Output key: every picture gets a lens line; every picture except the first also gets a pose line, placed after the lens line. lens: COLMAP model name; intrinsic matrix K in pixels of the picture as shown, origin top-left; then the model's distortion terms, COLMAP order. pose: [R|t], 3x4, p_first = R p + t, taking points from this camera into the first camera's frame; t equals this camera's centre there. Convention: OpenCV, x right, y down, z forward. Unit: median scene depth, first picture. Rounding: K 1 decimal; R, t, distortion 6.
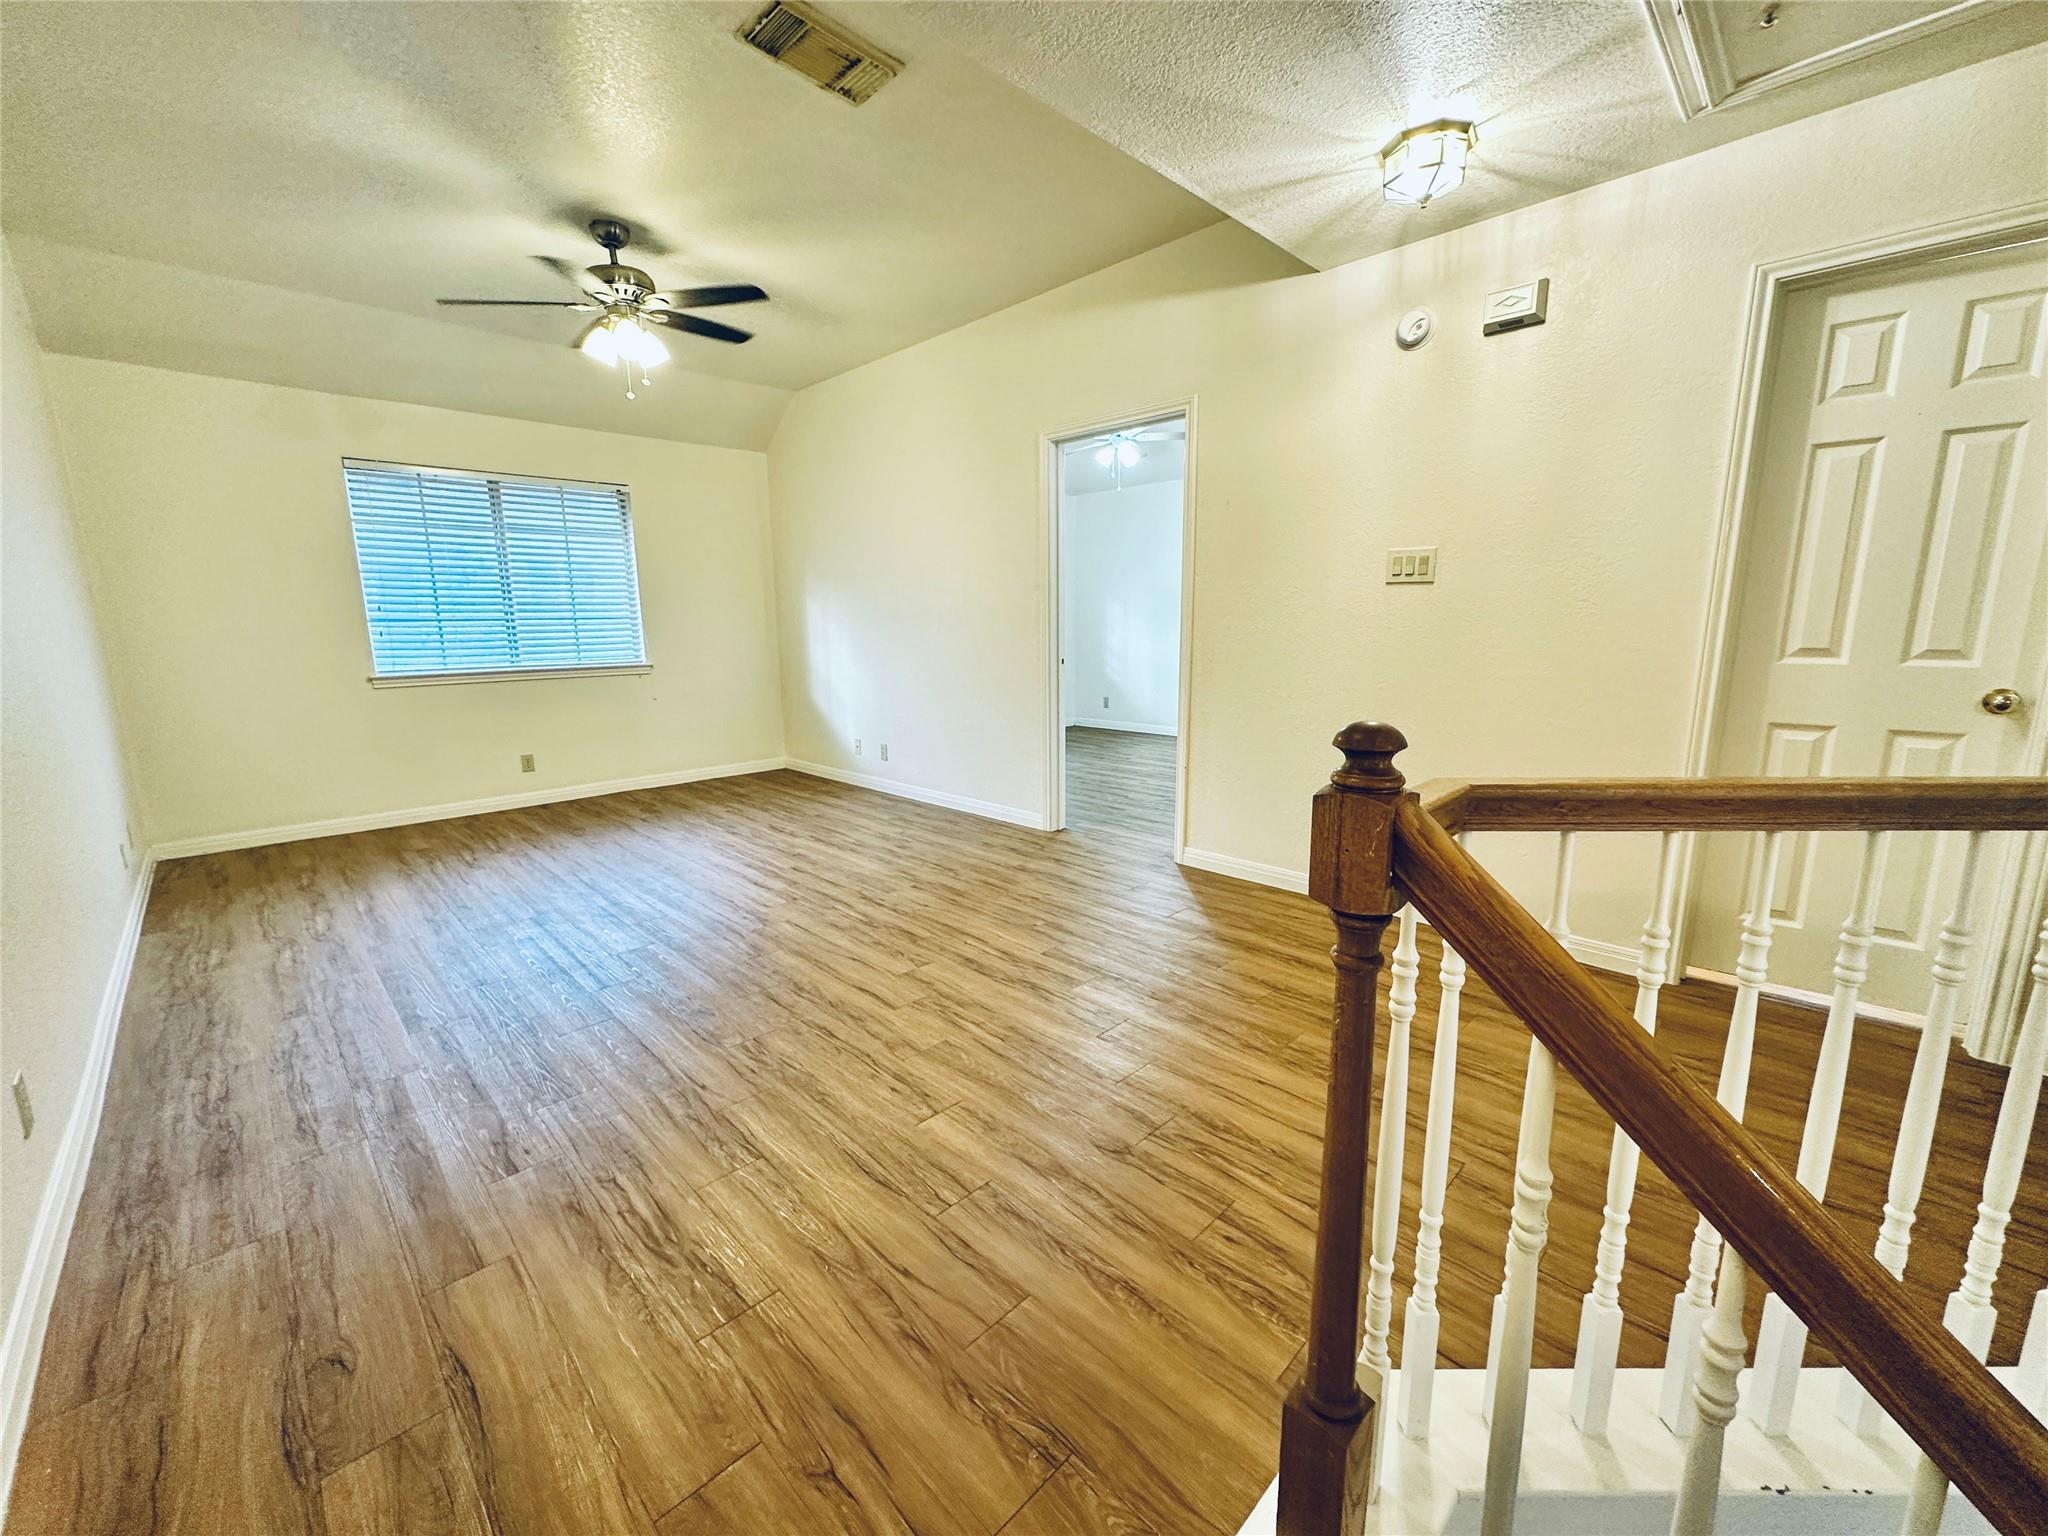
lens RADIAL K [[815.0, 0, 1024.8], [0, 815.0, 769.4], [0, 0, 1]] dist [0.000243, -0.000320]
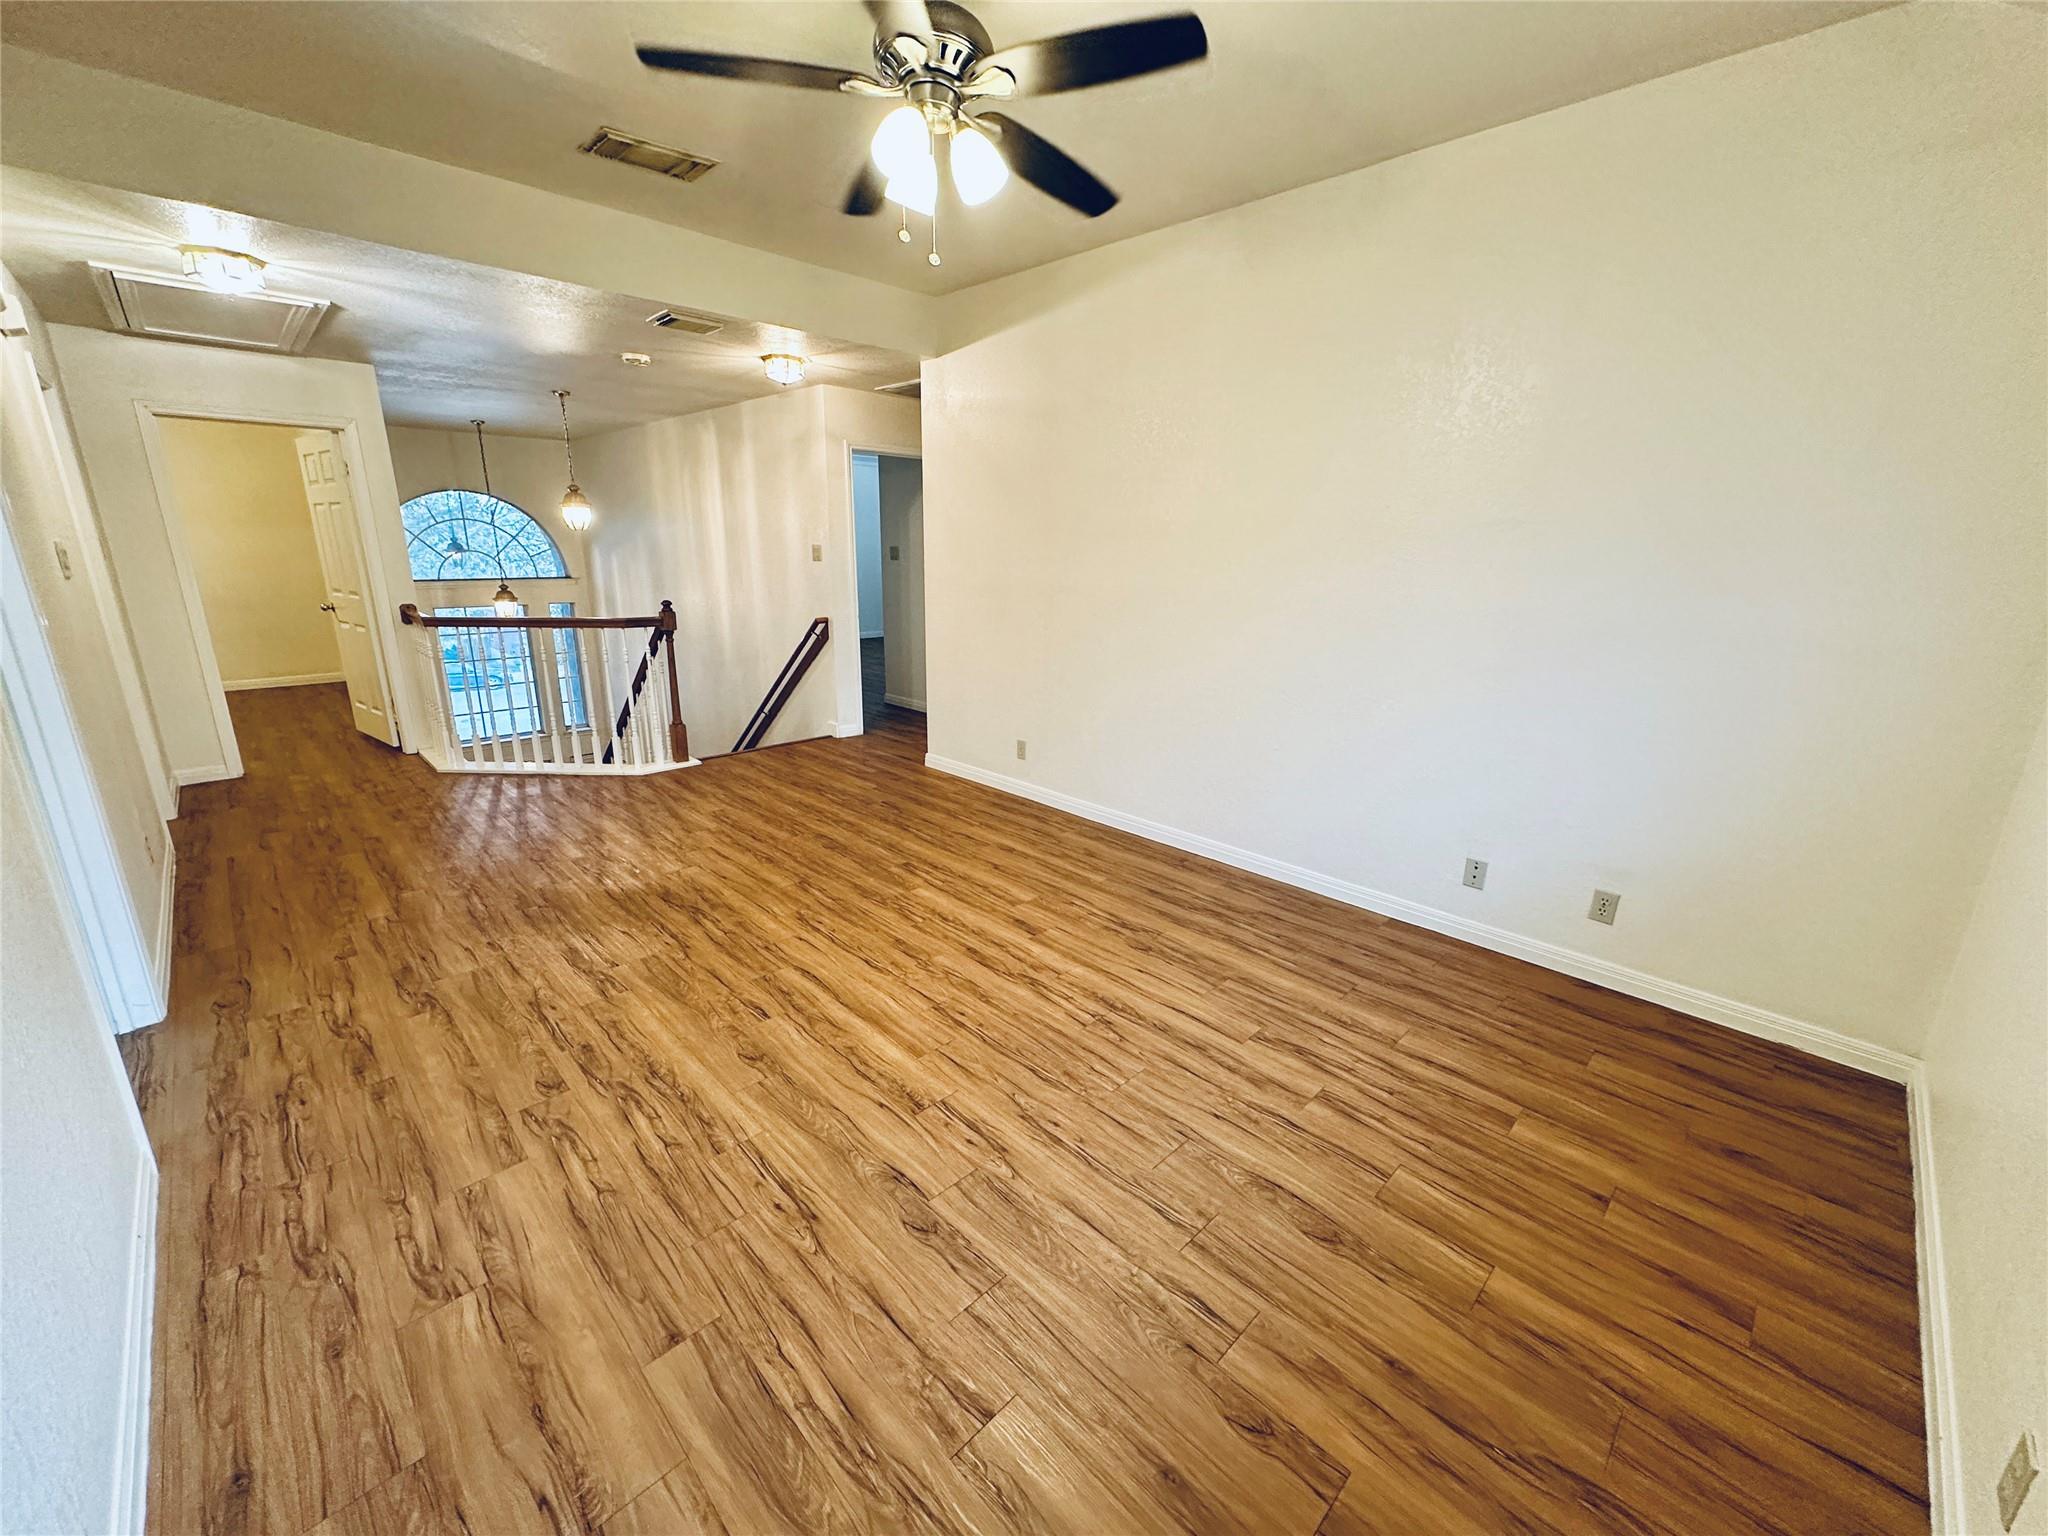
lens RADIAL K [[815.0, 0, 1021.8], [0, 815.0, 768.7], [0, 0, 1]] dist [0.000243, -0.000320]
pose [[-0.999989, -0.002666, 0.003824, -0.571073], [-0.000716, 0.898421, 0.439135, -0.401414], [-0.004606, 0.439127, -0.898413, 1.741852]]
